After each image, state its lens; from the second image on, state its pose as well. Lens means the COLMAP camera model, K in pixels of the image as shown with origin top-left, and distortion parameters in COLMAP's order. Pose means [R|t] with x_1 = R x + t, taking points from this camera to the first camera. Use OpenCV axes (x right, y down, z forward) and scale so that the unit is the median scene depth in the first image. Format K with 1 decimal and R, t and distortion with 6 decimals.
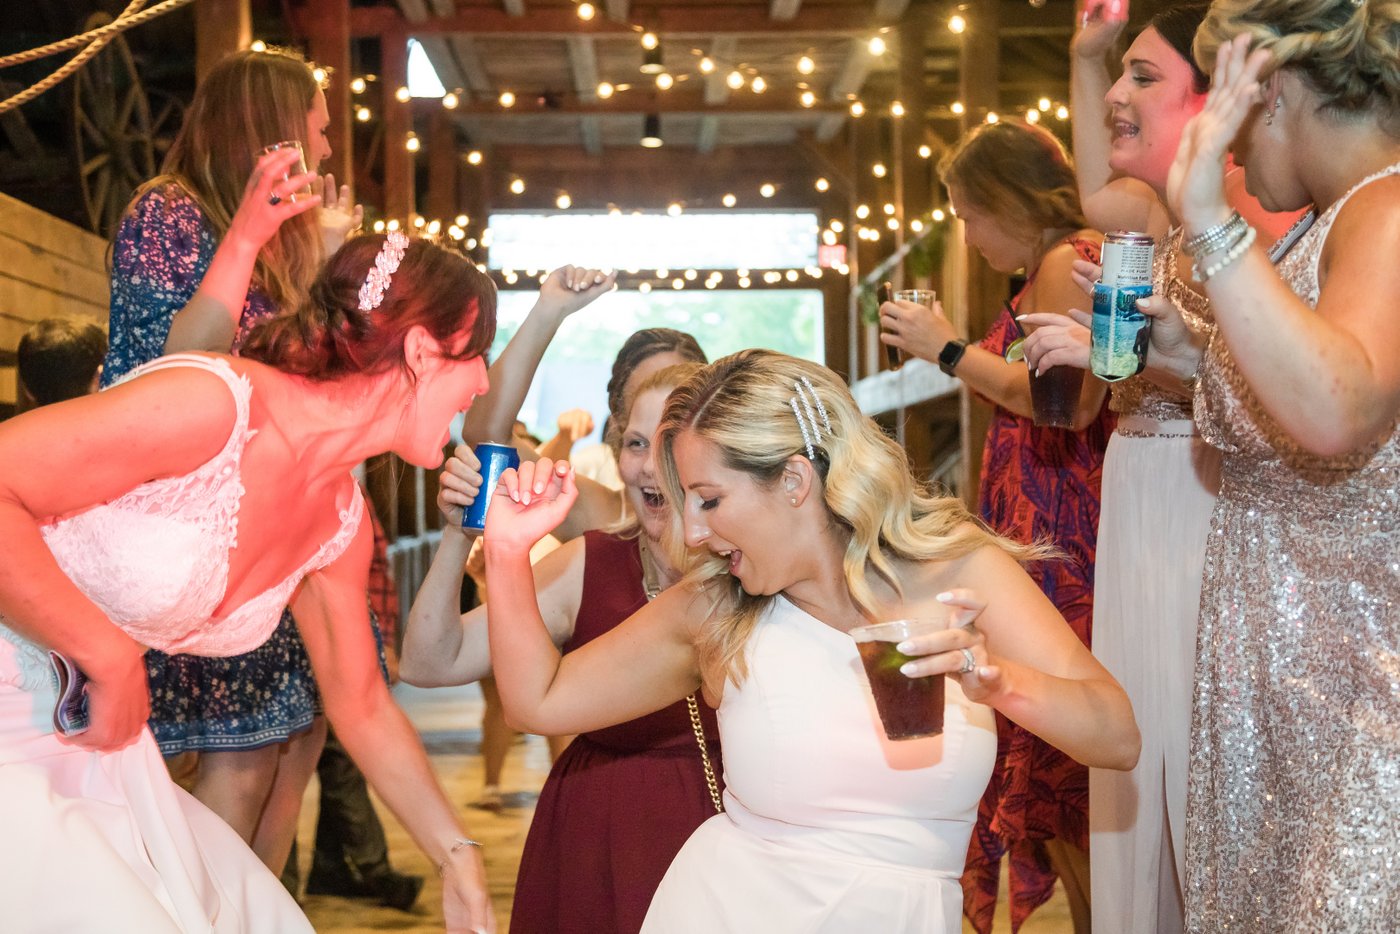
lens RADIAL K [[2012.6, 0, 700.0], [0, 2012.6, 467.0], [0, 0, 1]] dist [0.137607, 0.043438]
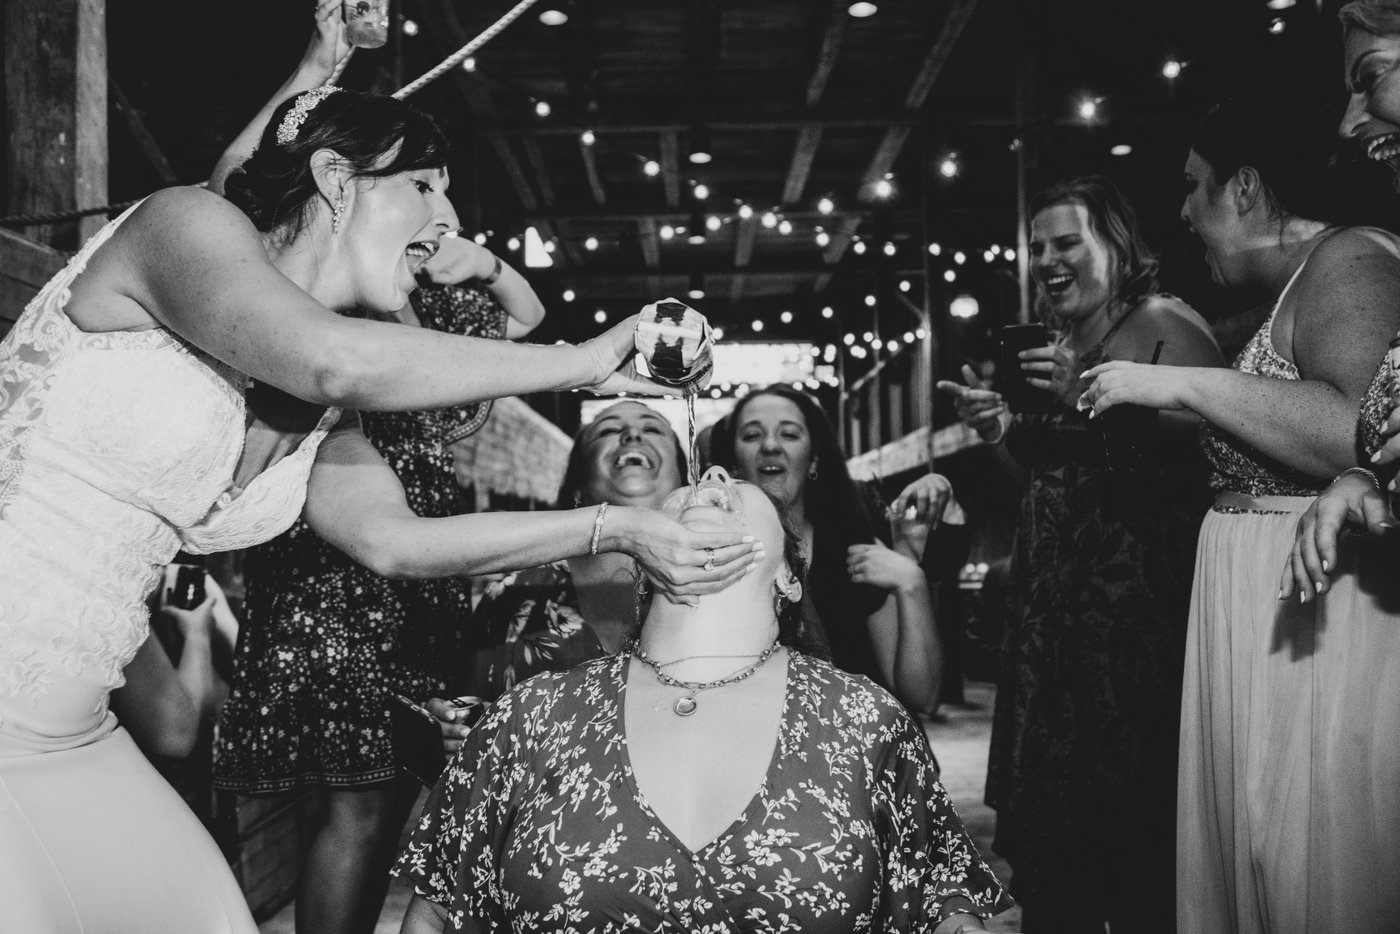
lens RADIAL K [[1314.3, 0, 700.0], [0, 1314.3, 467.0], [0, 0, 1]] dist [0.005822, 0.003971]
pose [[0.999771, -0.010943, -0.018365, -0.007598], [0.010148, 0.999031, -0.042825, -0.000575], [0.018815, 0.042629, 0.998914, 0.107424]]
